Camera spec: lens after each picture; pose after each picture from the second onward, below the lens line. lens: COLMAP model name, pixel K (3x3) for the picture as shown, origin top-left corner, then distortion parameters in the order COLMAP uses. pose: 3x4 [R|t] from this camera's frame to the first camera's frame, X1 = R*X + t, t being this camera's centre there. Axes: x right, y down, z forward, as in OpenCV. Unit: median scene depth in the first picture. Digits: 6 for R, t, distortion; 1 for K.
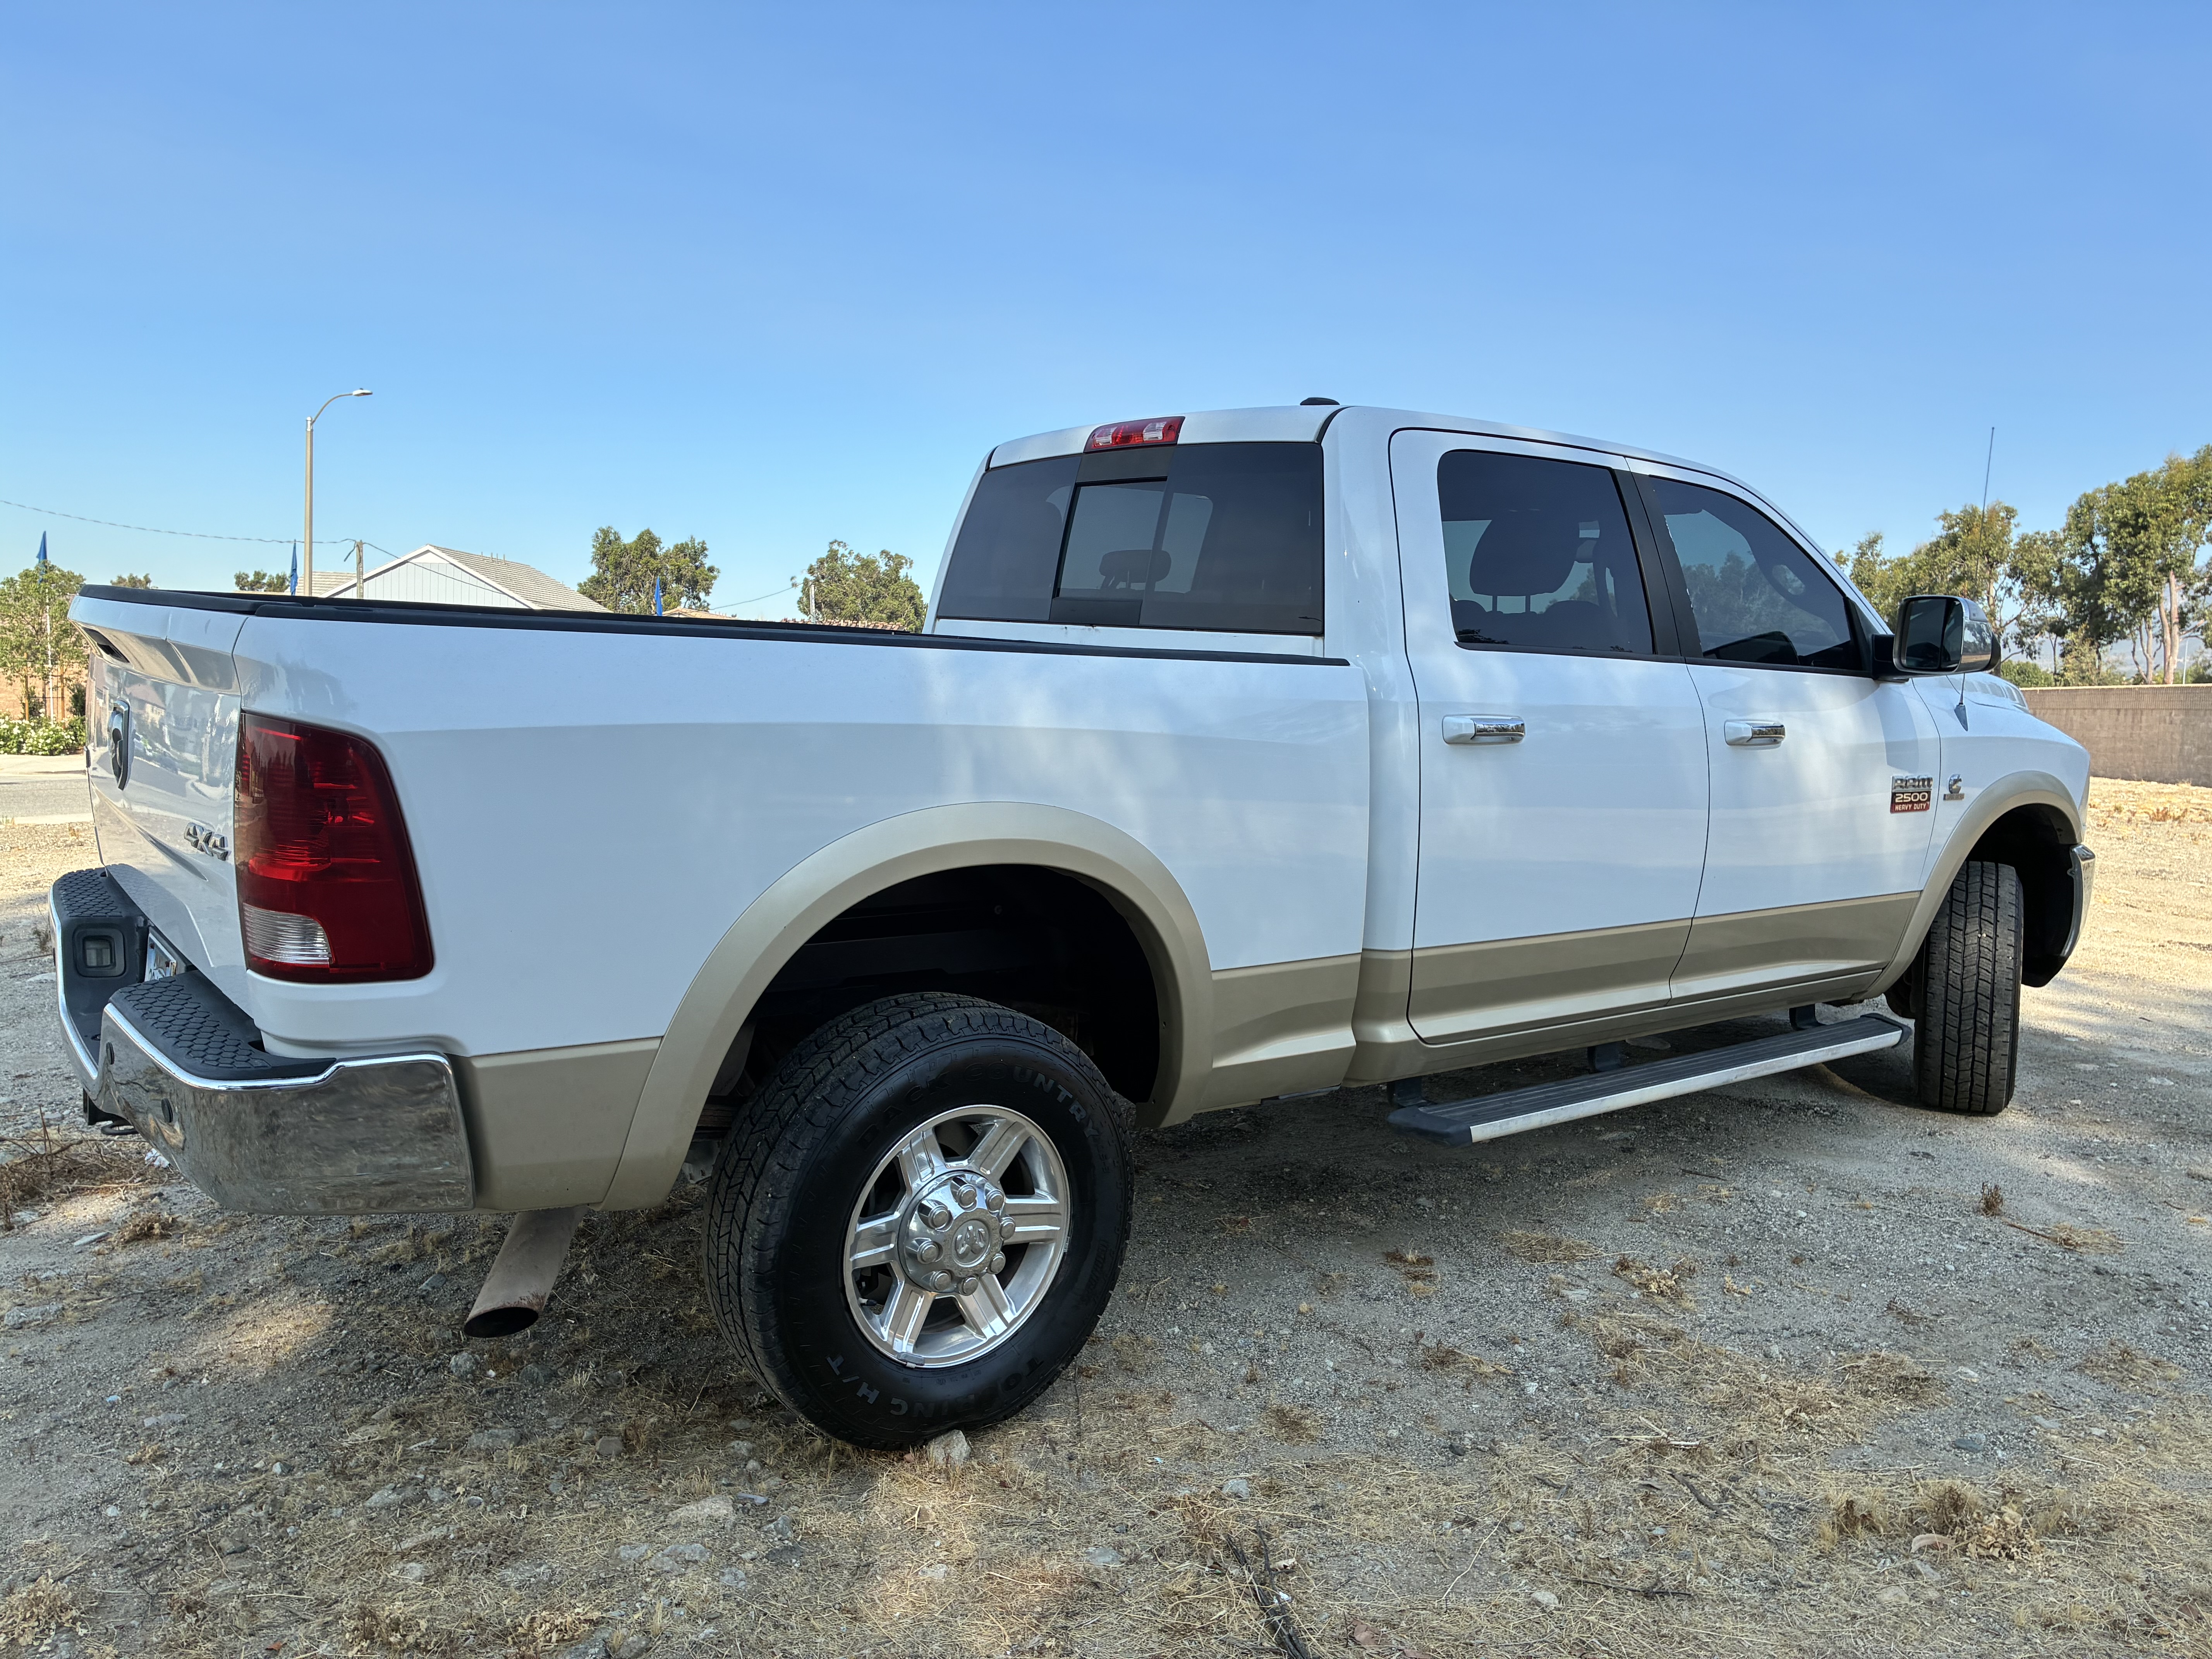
lens RADIAL K [[1665.8, 0, 1114.0], [0, 1665.8, 830.4], [0, 0, 1]] dist [0.054548, -0.080861]
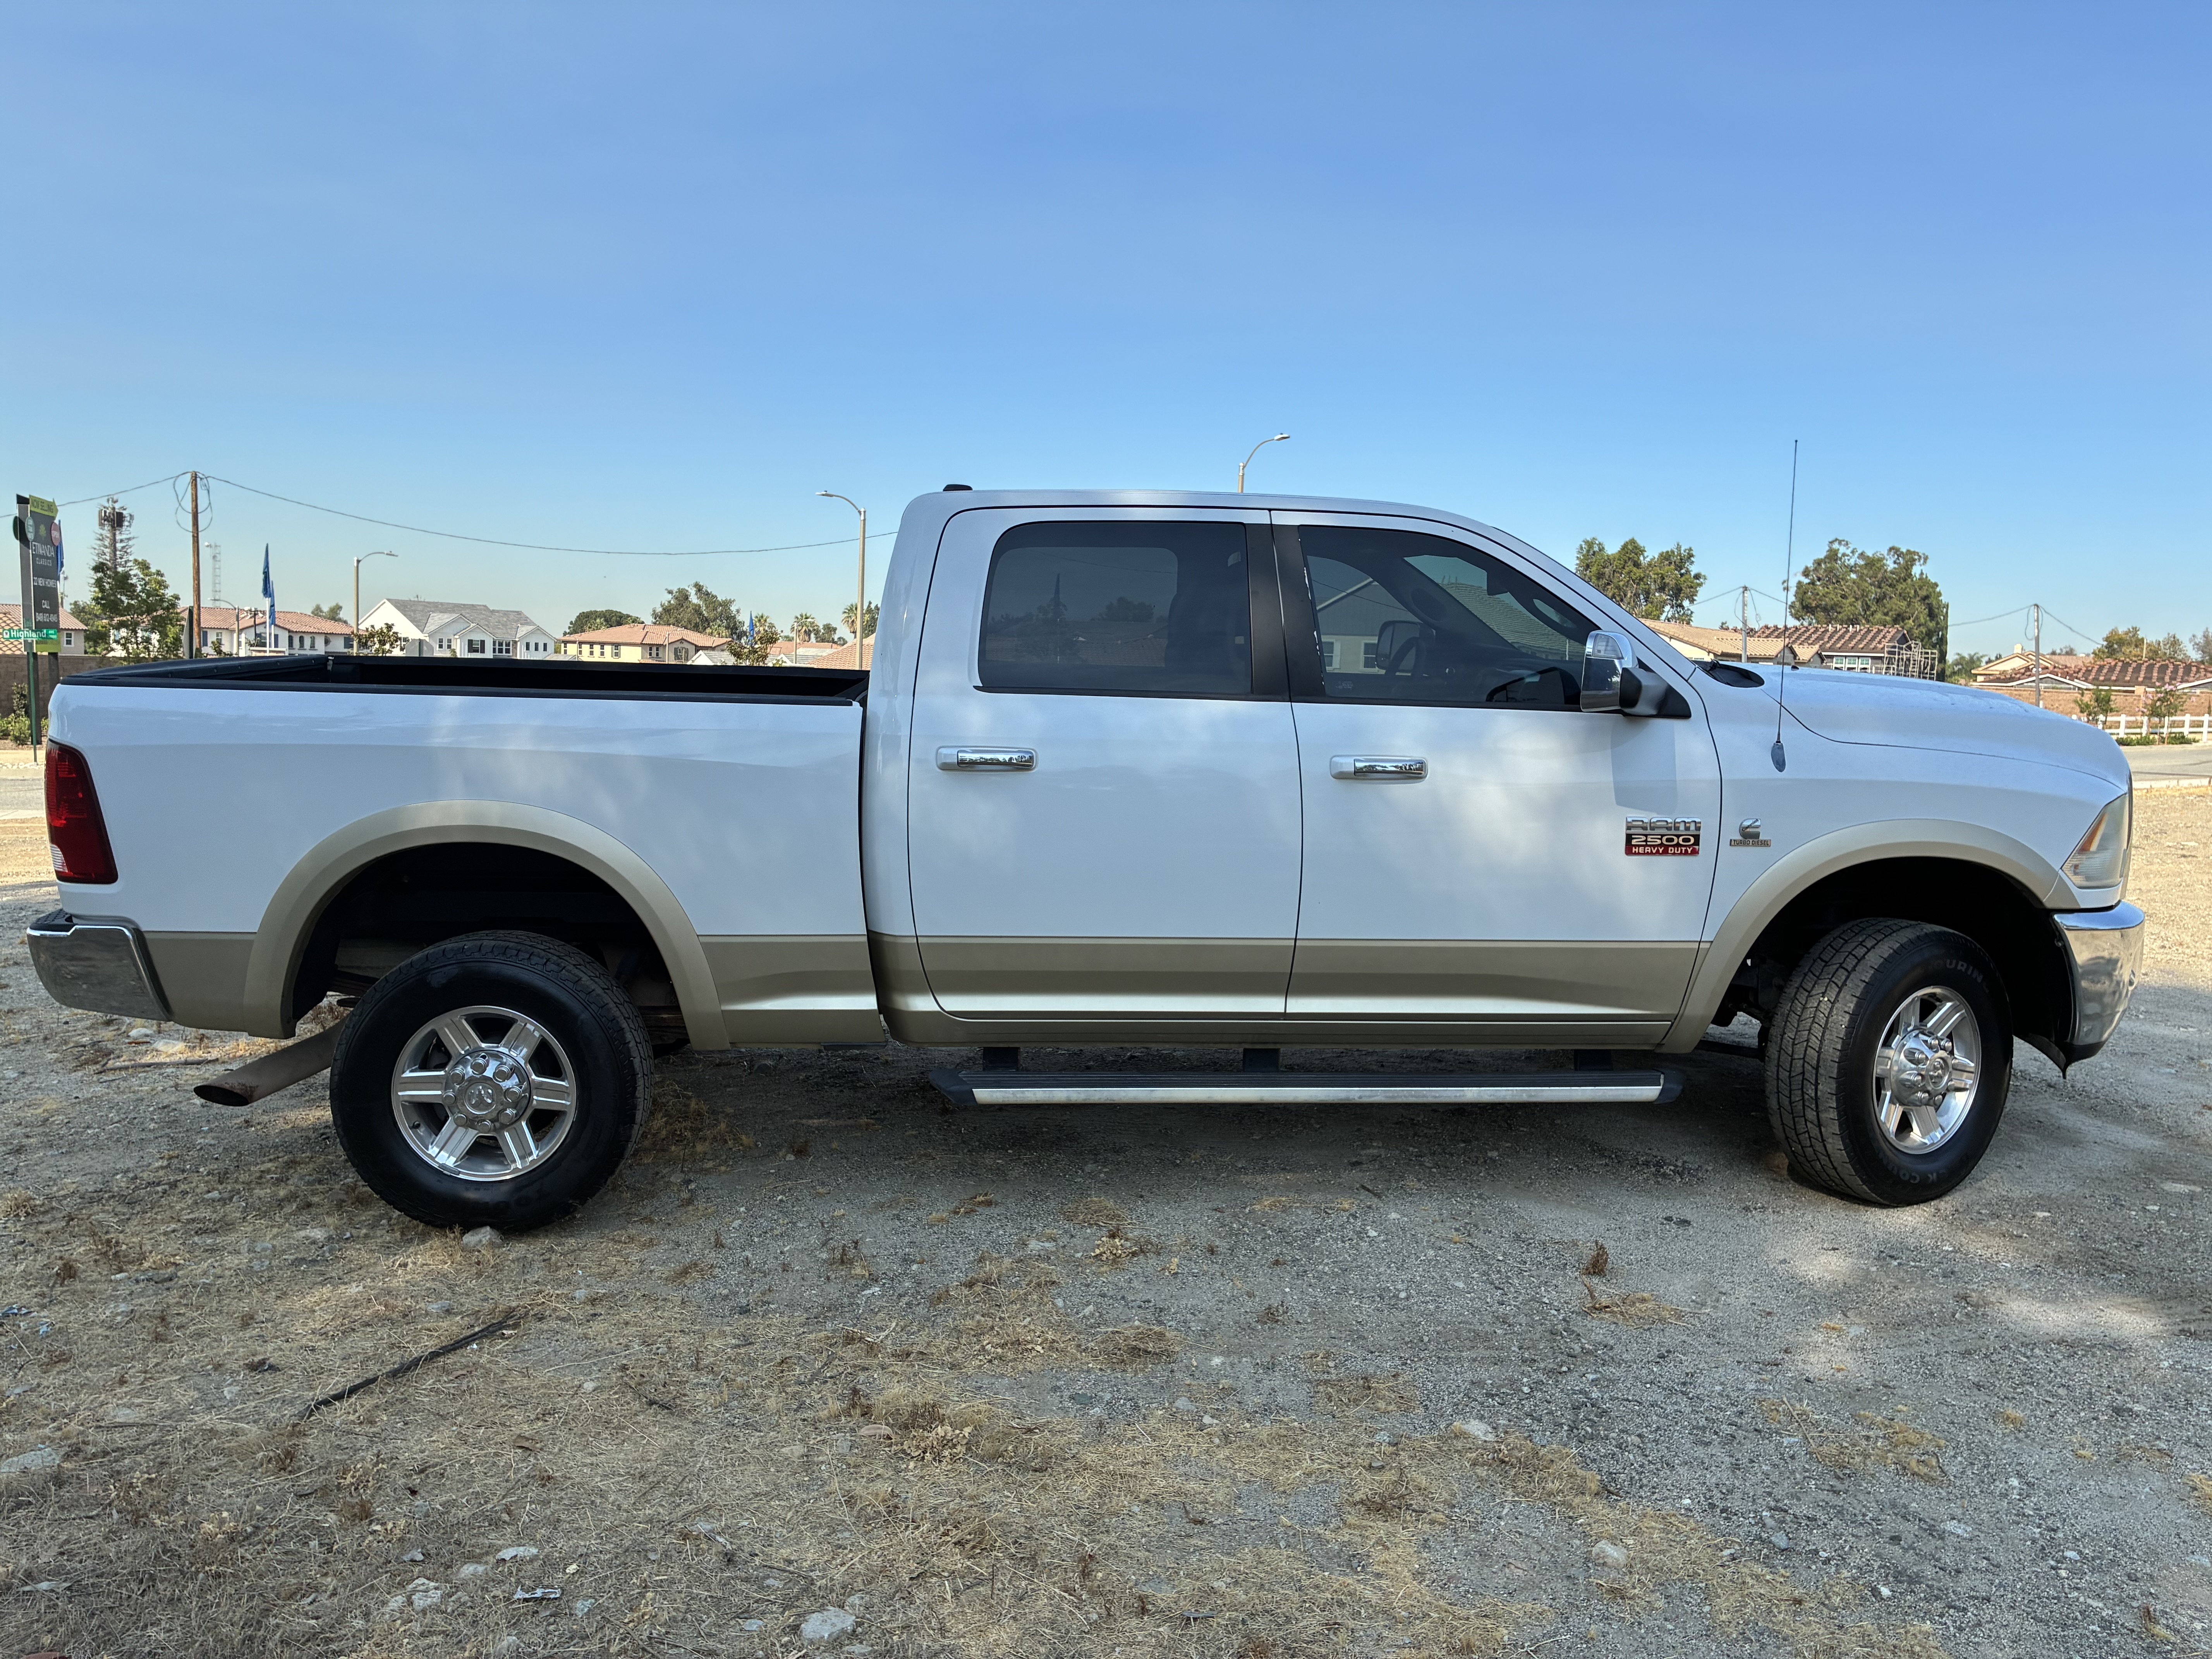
lens RADIAL K [[1665.8, 0, 1103.5], [0, 1665.8, 828.1], [0, 0, 1]] dist [0.054548, -0.080861]
pose [[0.834562, 0.043968, -0.549157, 0.863534], [-0.047946, 0.998825, 0.007106, -0.021299], [0.548824, 0.020399, 0.835689, 0.042752]]
